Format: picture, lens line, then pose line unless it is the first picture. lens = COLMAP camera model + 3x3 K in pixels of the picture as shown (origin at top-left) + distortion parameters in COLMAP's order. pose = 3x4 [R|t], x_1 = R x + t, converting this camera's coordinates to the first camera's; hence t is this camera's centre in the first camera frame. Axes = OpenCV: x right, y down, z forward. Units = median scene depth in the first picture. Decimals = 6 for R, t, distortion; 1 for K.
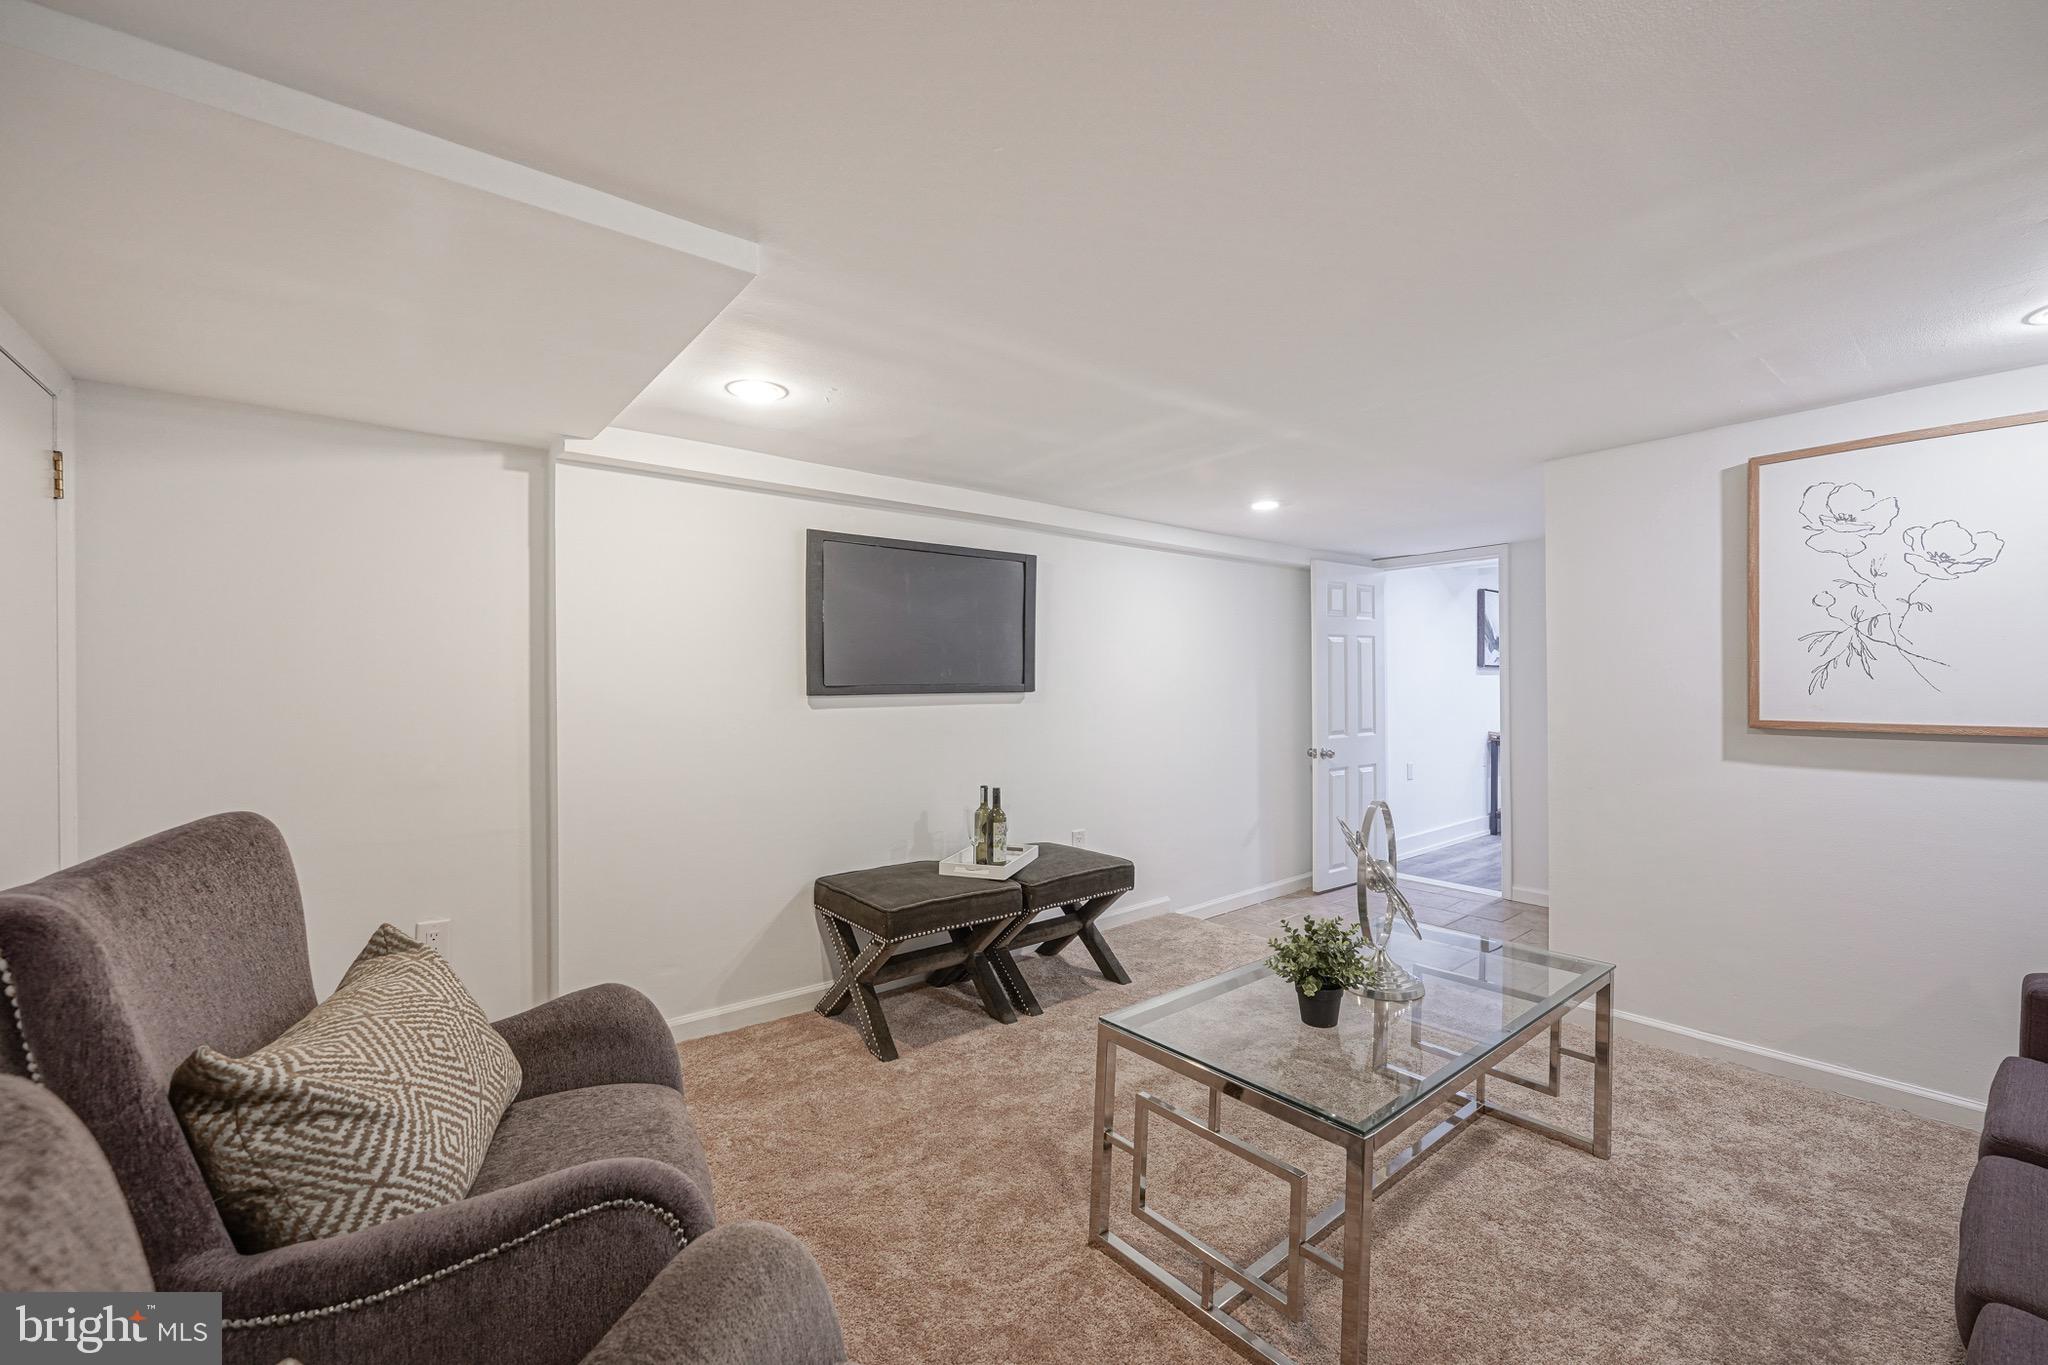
lens RADIAL K [[817.7, 0, 1025.2], [0, 817.7, 680.0], [0, 0, 1]] dist [-0.001444, 0.000143]
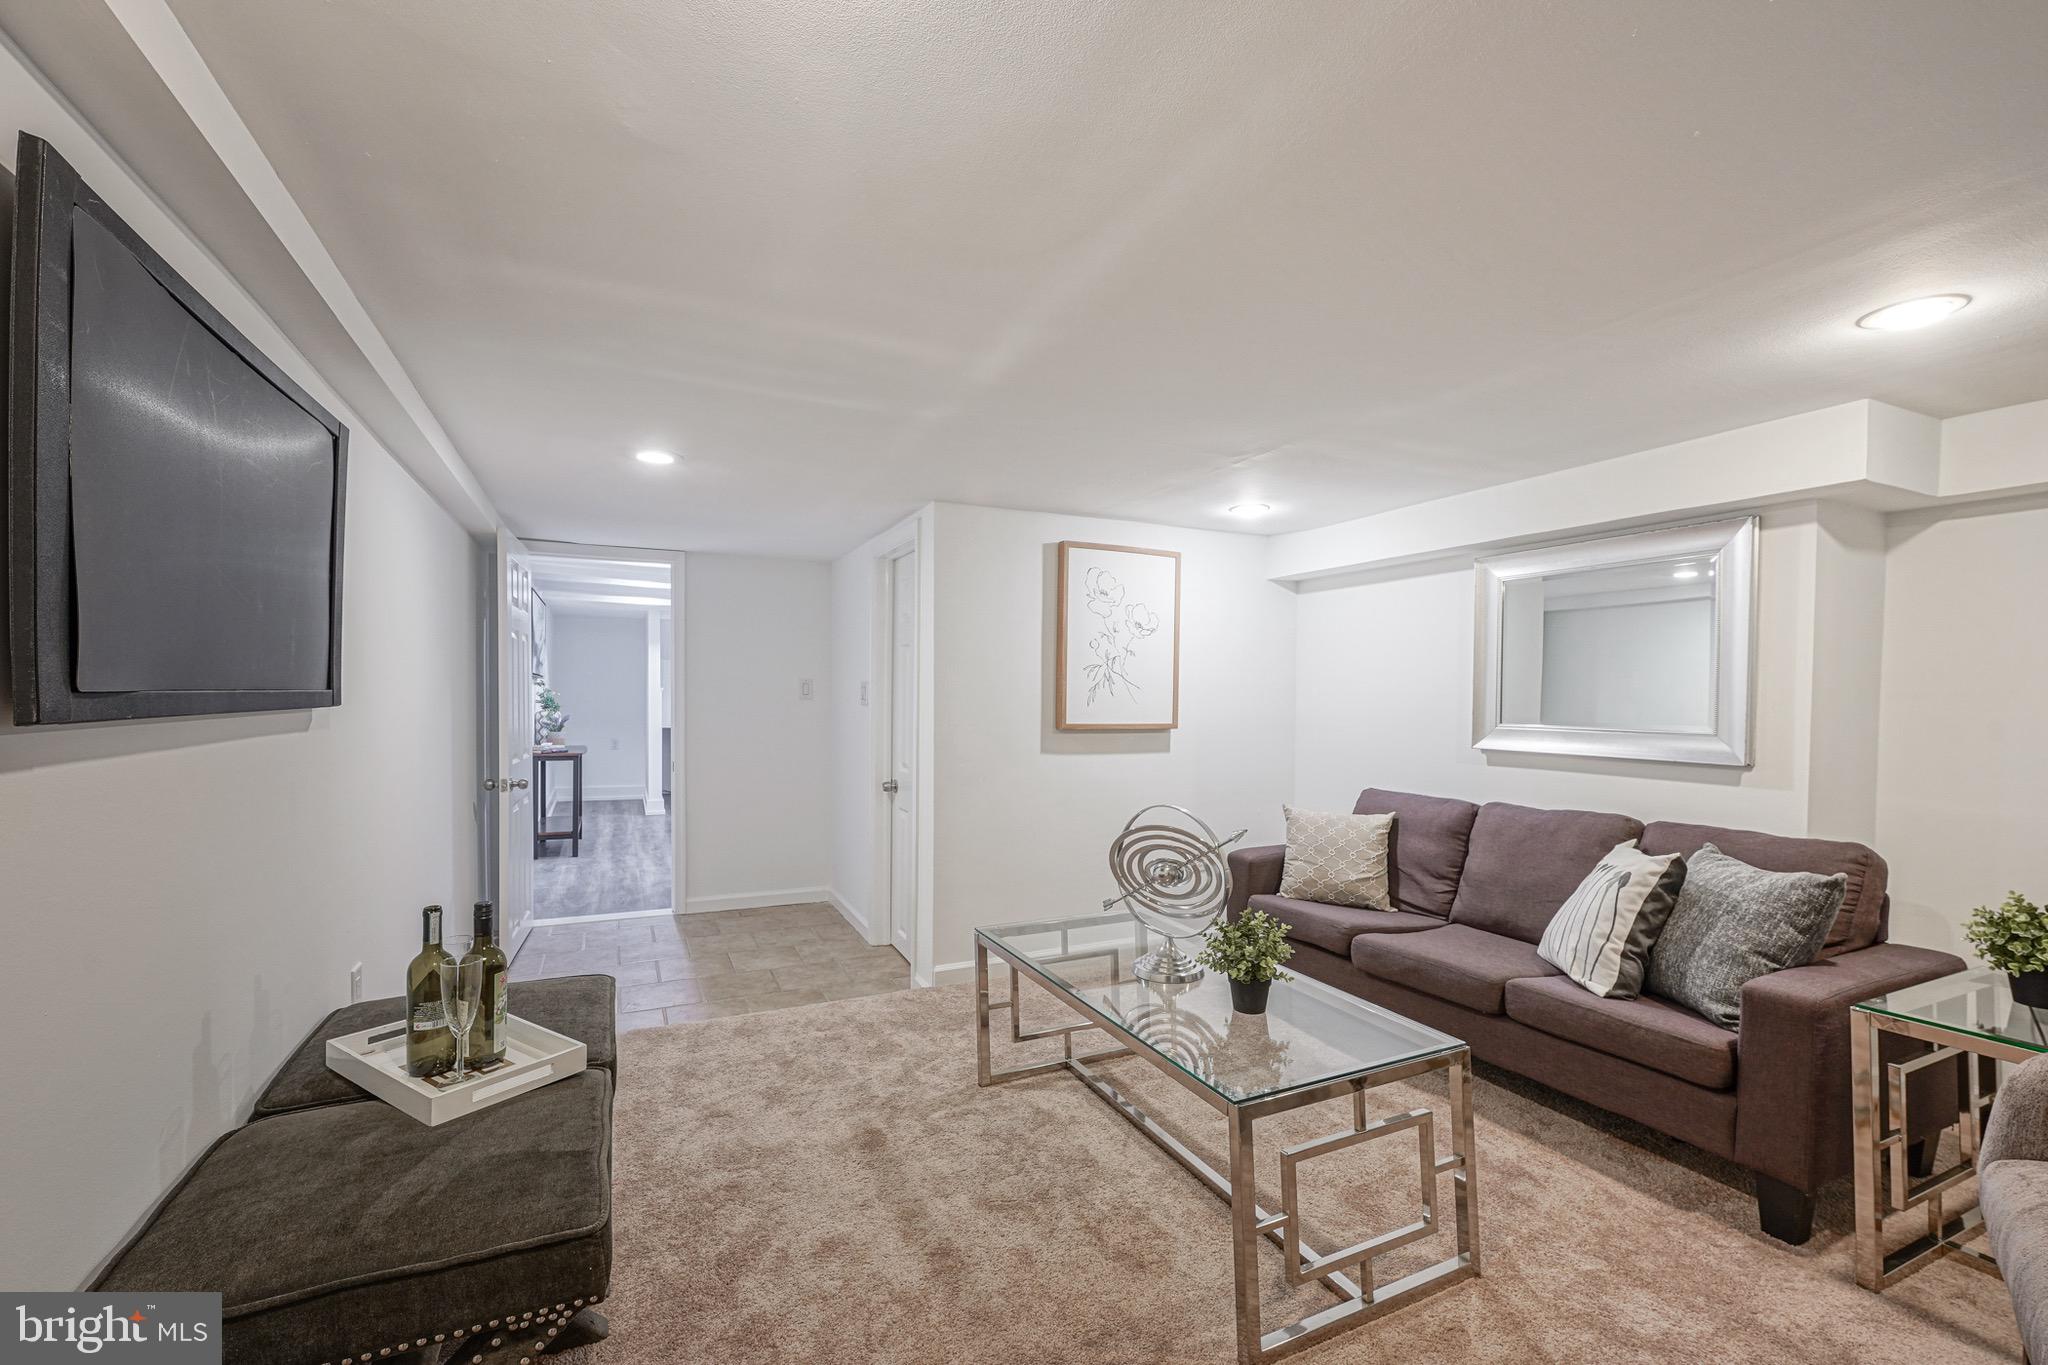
lens RADIAL K [[842.6, 0, 1019.6], [0, 842.6, 699.1], [0, 0, 1]] dist [-0.000812, -0.000006]
pose [[0.249243, 0.002840, 0.968437, -0.554680], [-0.016246, 0.999867, 0.001249, 0.004794], [-0.968305, -0.016044, 0.249256, 0.703195]]
